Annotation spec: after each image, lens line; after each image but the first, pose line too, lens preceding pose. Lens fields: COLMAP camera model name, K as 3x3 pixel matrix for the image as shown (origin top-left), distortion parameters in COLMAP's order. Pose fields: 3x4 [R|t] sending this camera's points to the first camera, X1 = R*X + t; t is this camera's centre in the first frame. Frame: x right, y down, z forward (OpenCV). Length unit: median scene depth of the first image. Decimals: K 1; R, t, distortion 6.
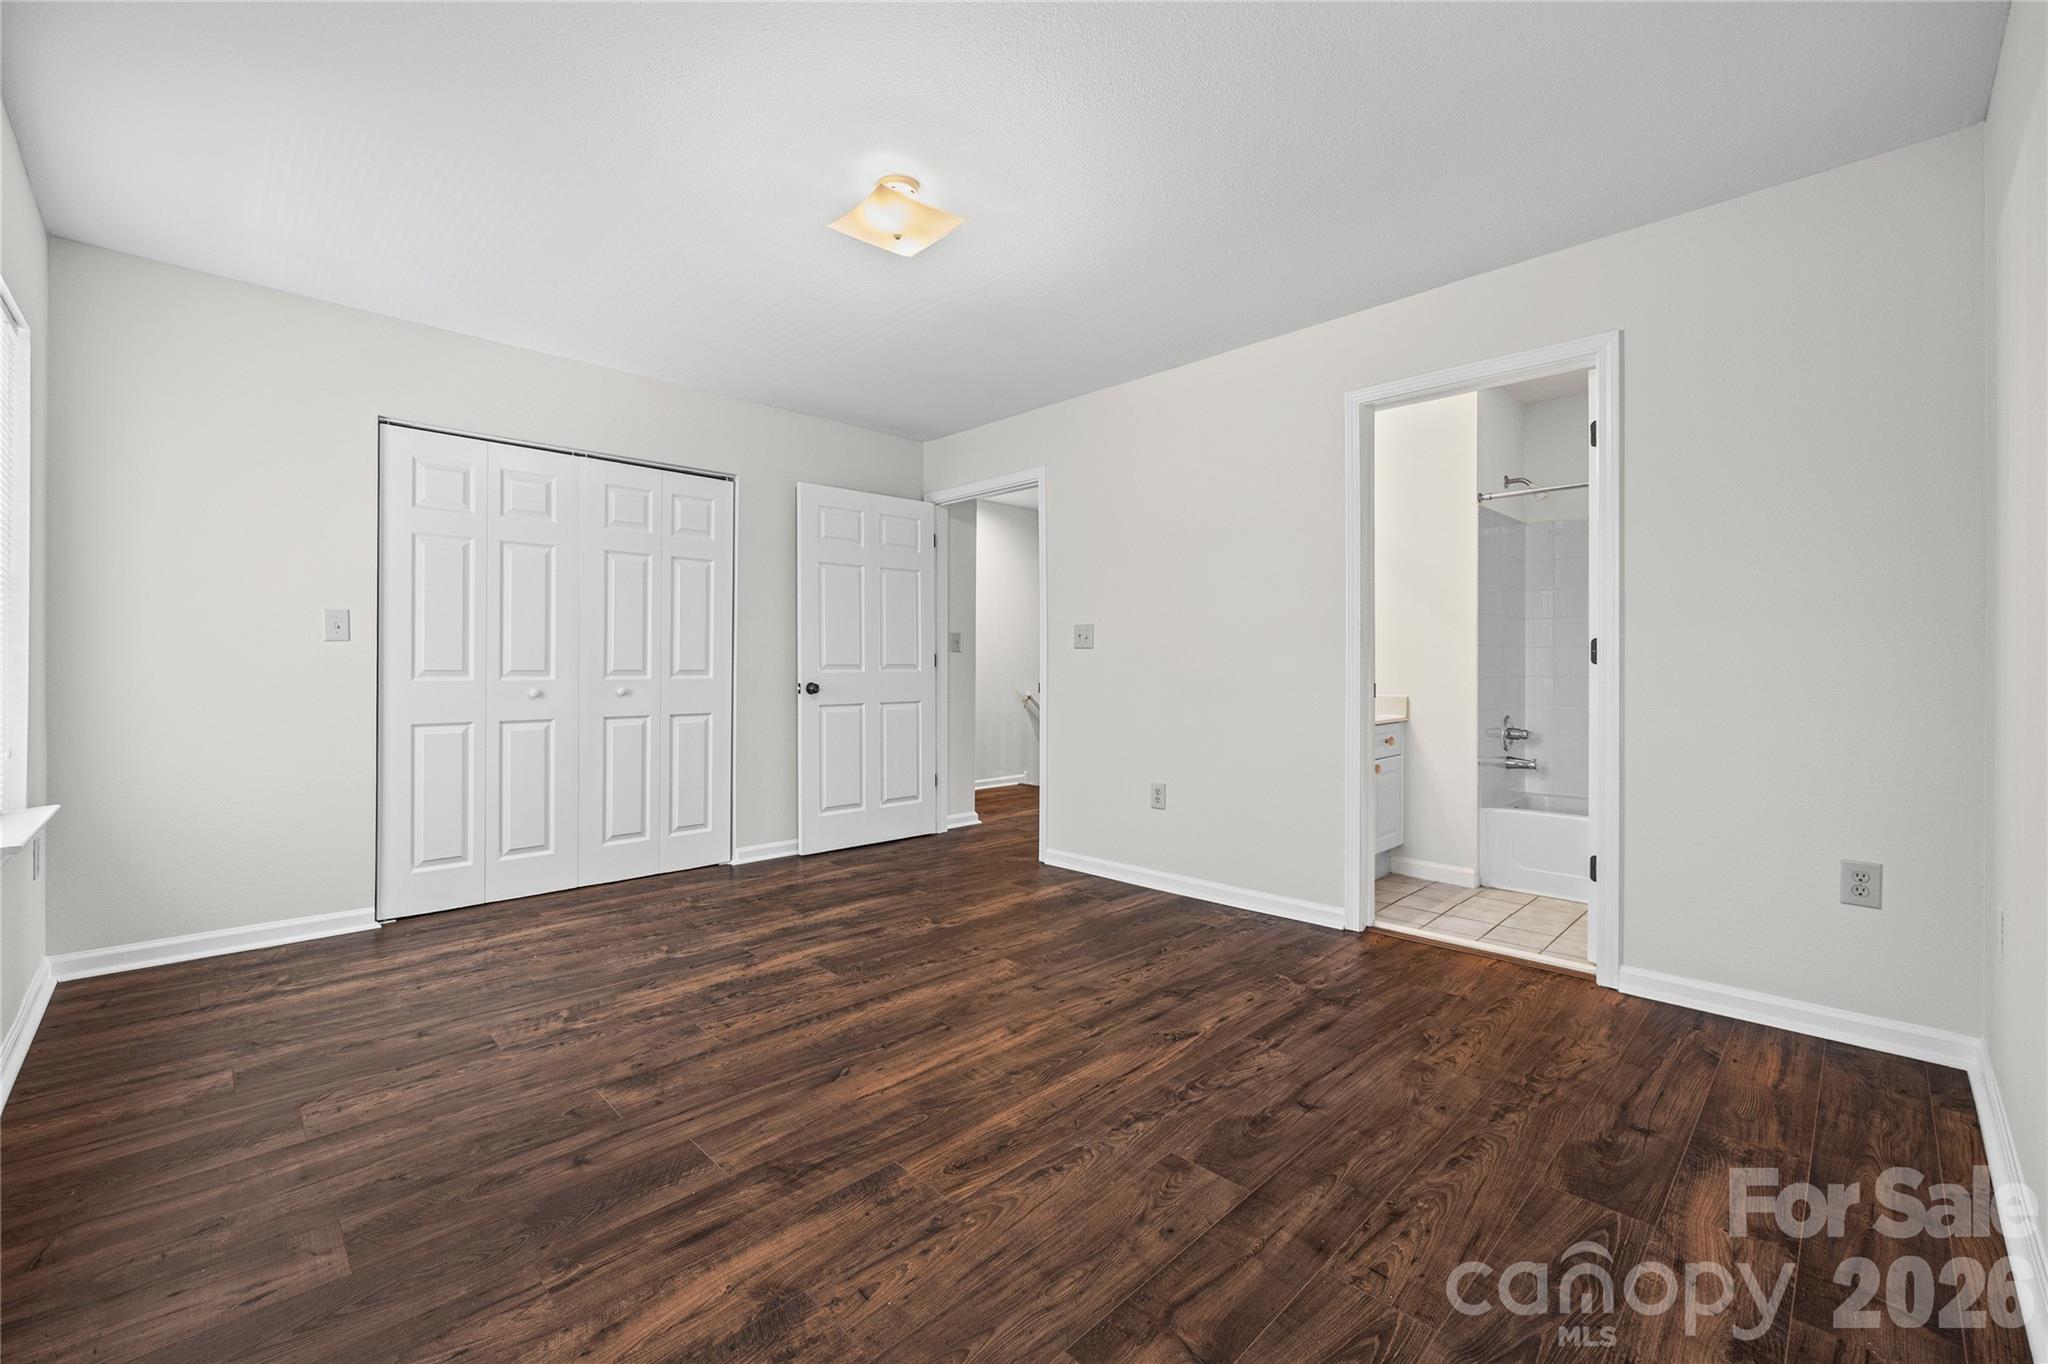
lens RADIAL K [[833.3, 0, 1003.9], [0, 833.3, 674.0], [0, 0, 1]] dist [-0.003588, -0.000179]
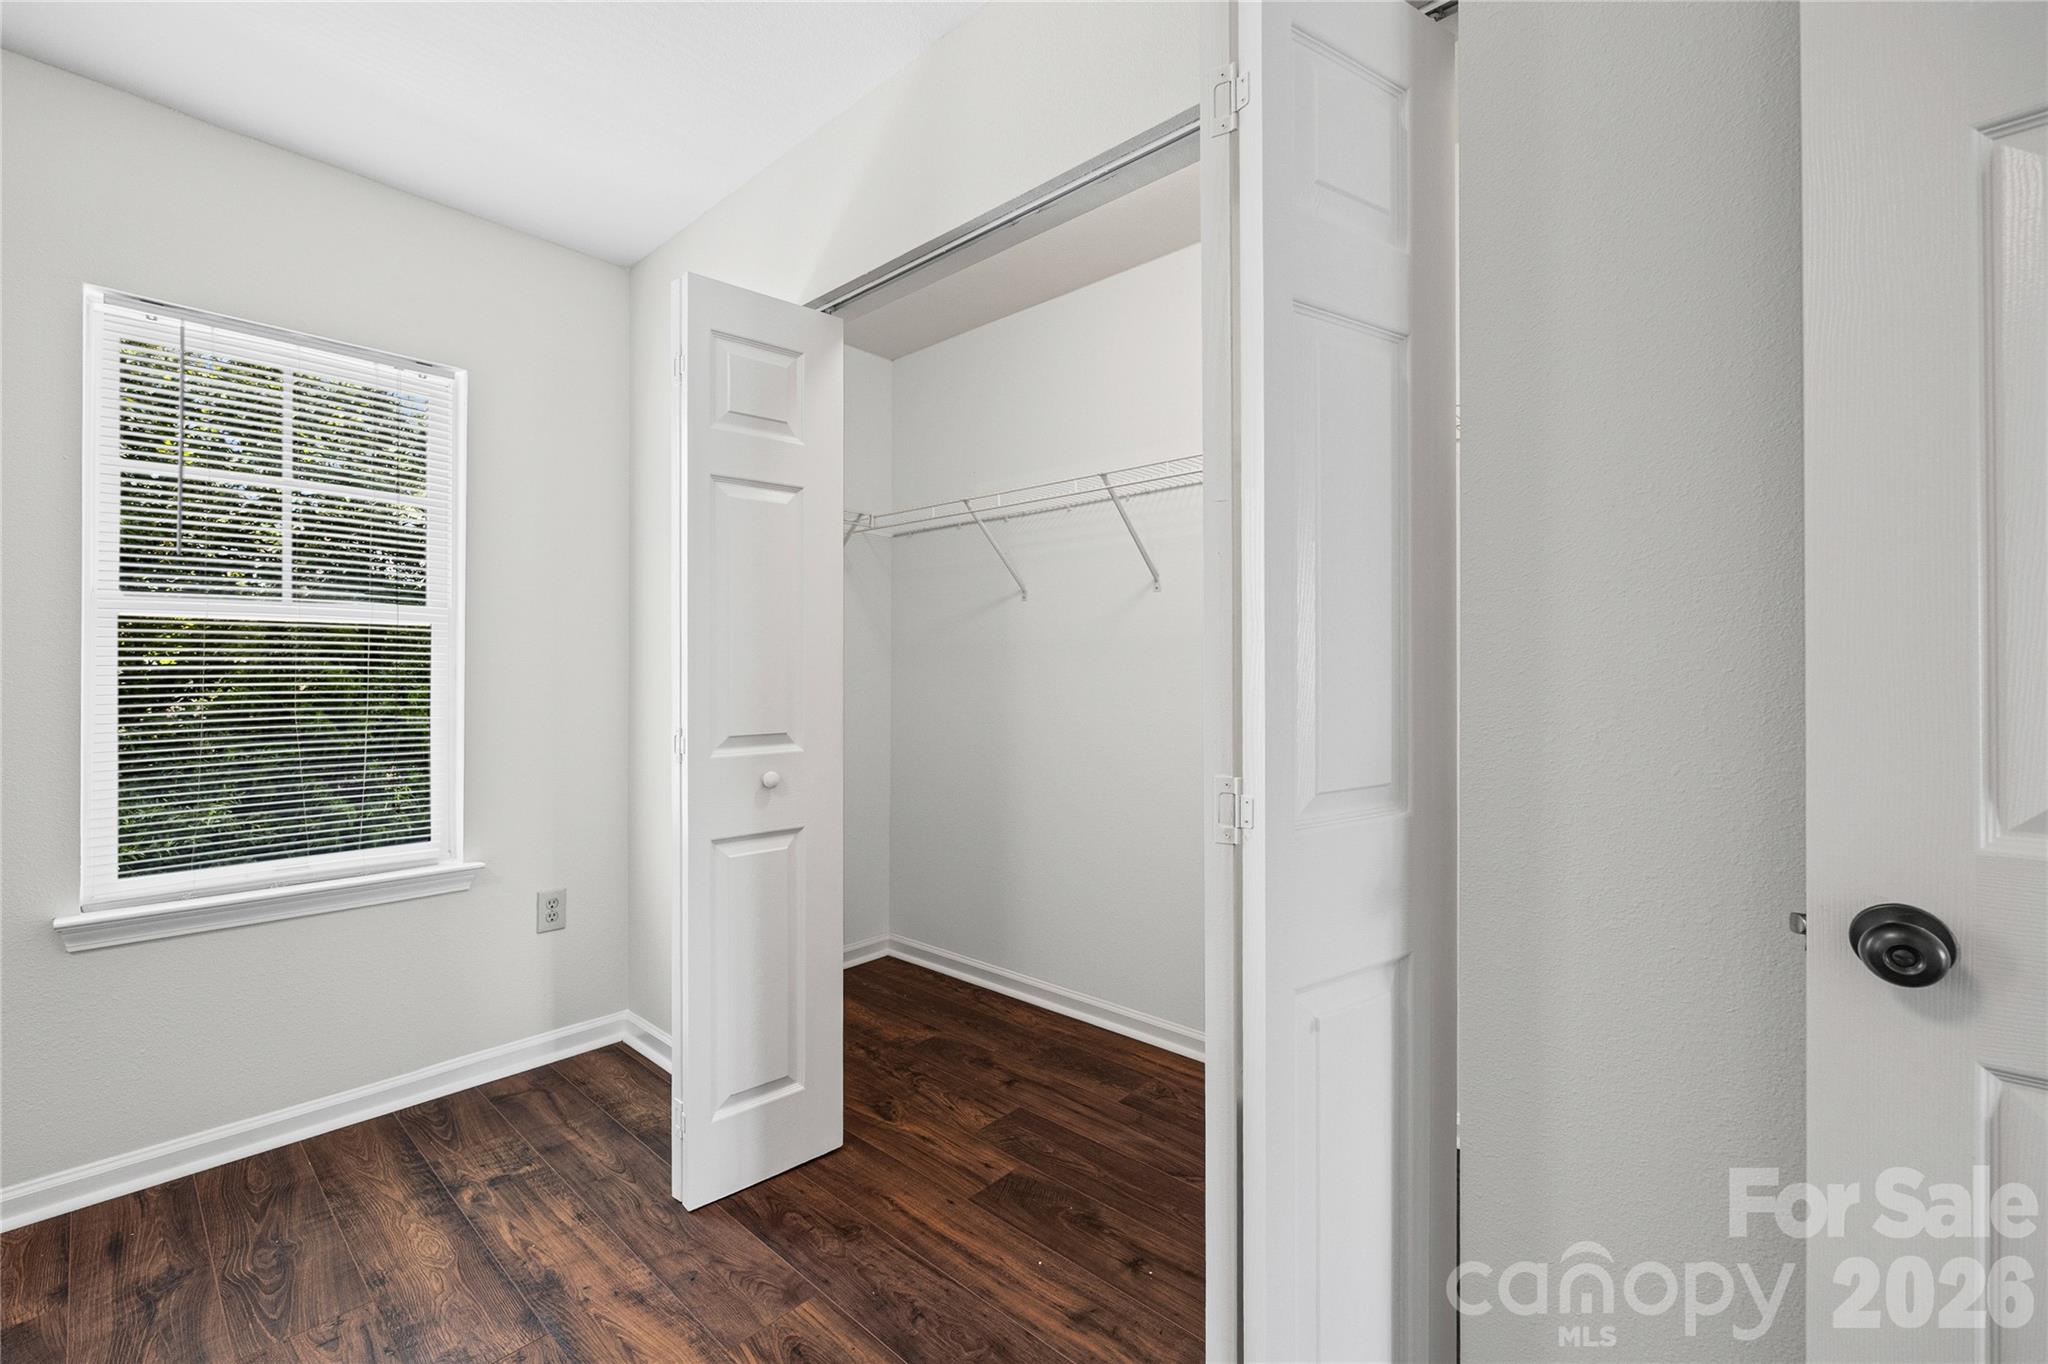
lens RADIAL K [[836.3, 0, 1024.0], [0, 836.3, 682.0], [0, 0, 1]] dist [-0.012256, 0.000134]
pose [[0.072902, 0.002780, -0.997335, -0.152638], [-0.012000, 0.999926, 0.001910, -0.057542], [0.997267, 0.011828, 0.072930, 1.496396]]
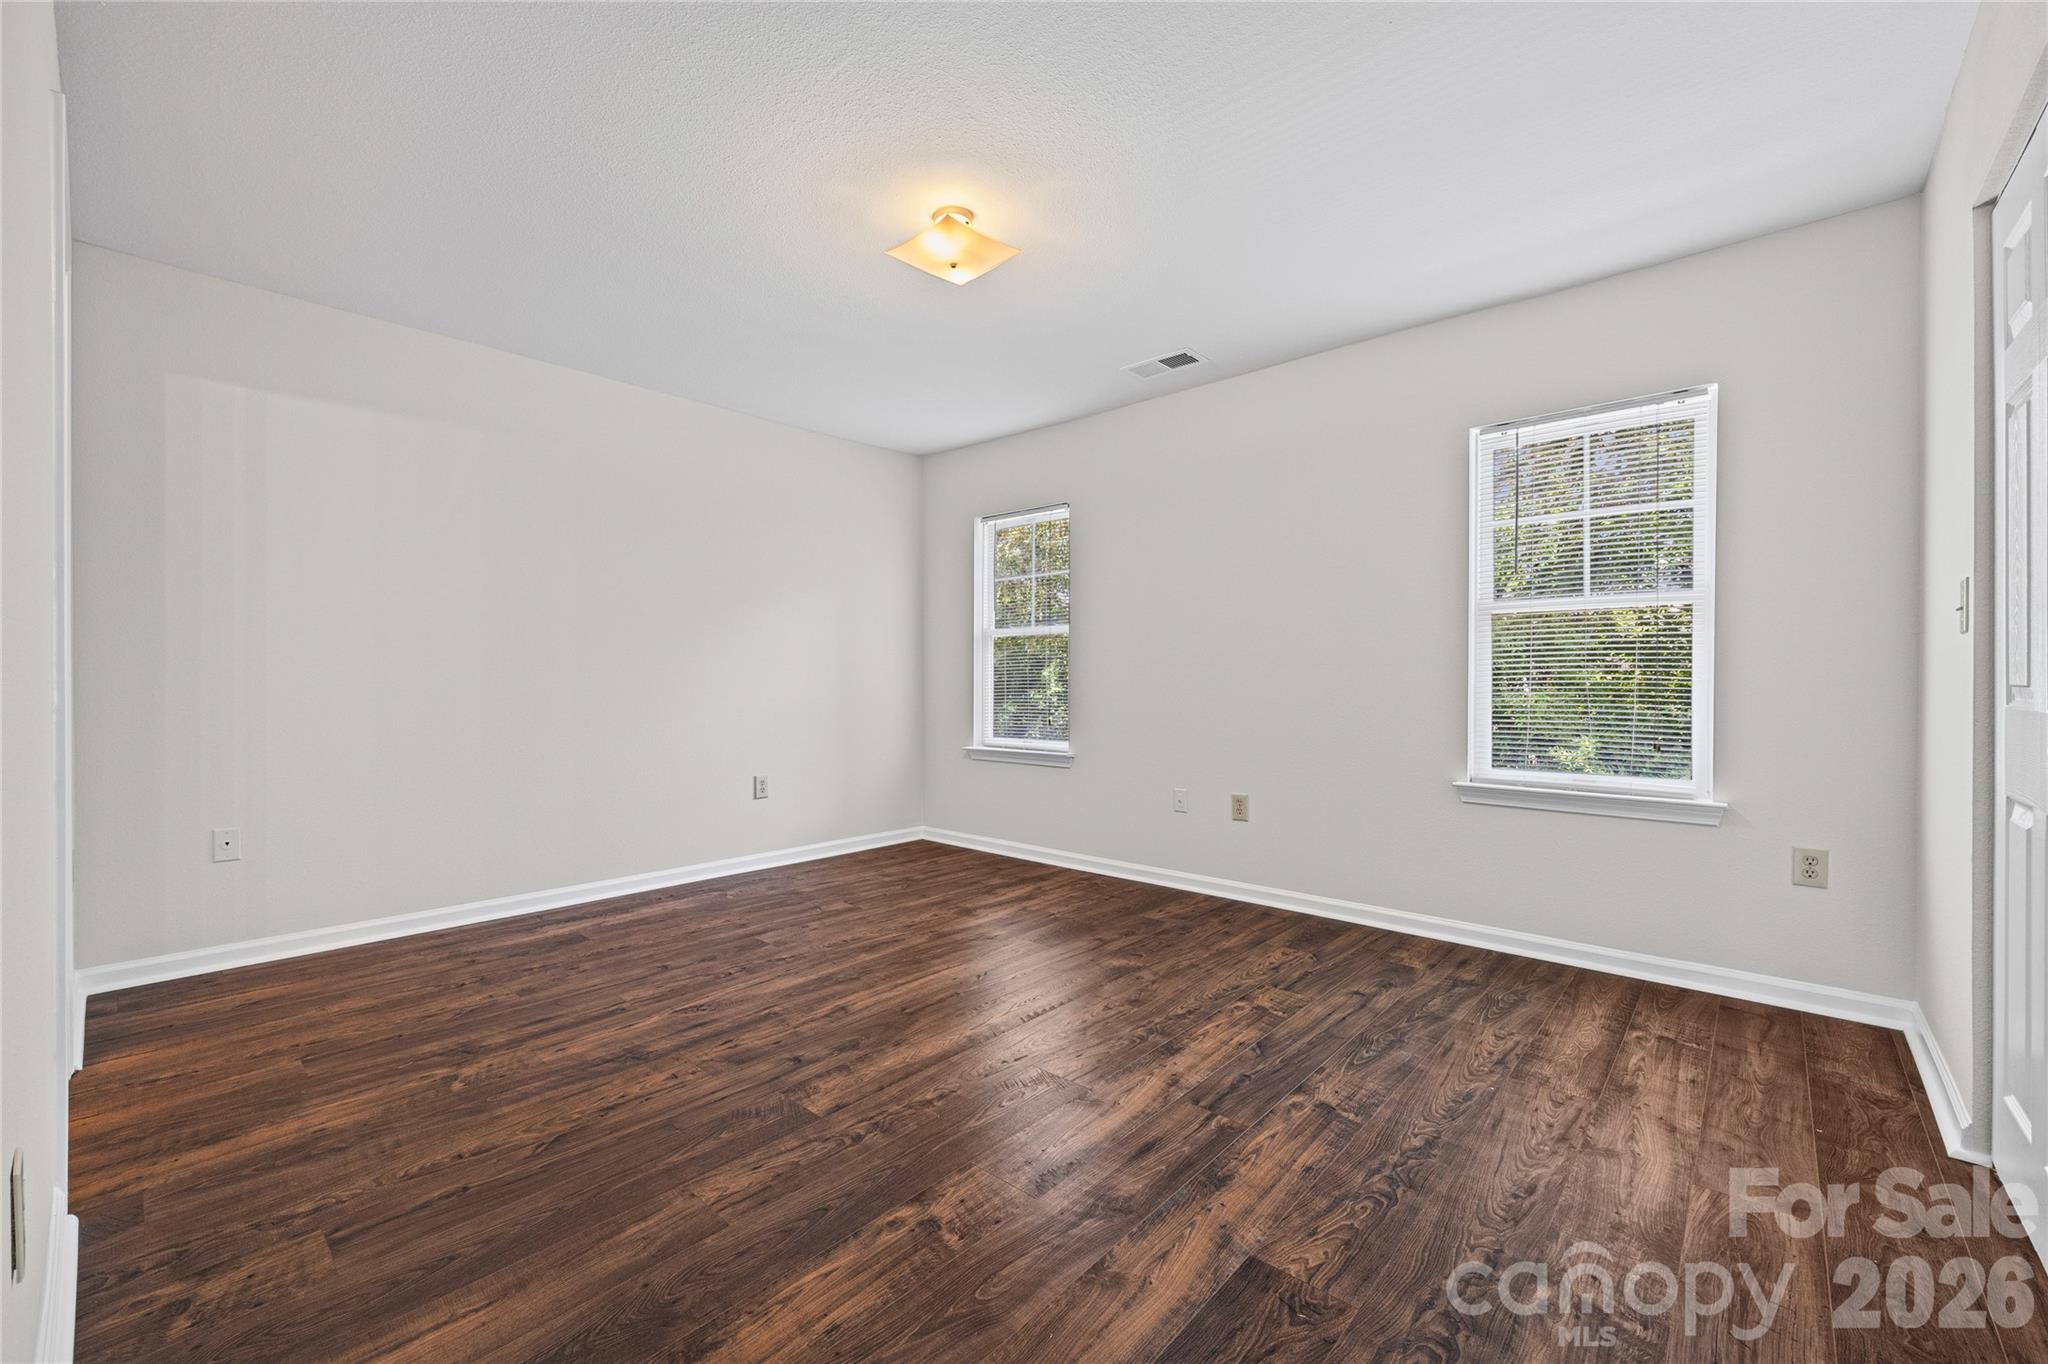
lens RADIAL K [[833.3, 0, 1003.9], [0, 833.3, 674.0], [0, 0, 1]] dist [-0.003588, -0.000179]
pose [[-0.998503, -0.003135, -0.054607, -0.130373], [-0.003357, 0.999986, 0.003983, -0.015031], [0.054594, 0.004161, -0.998500, 1.983157]]
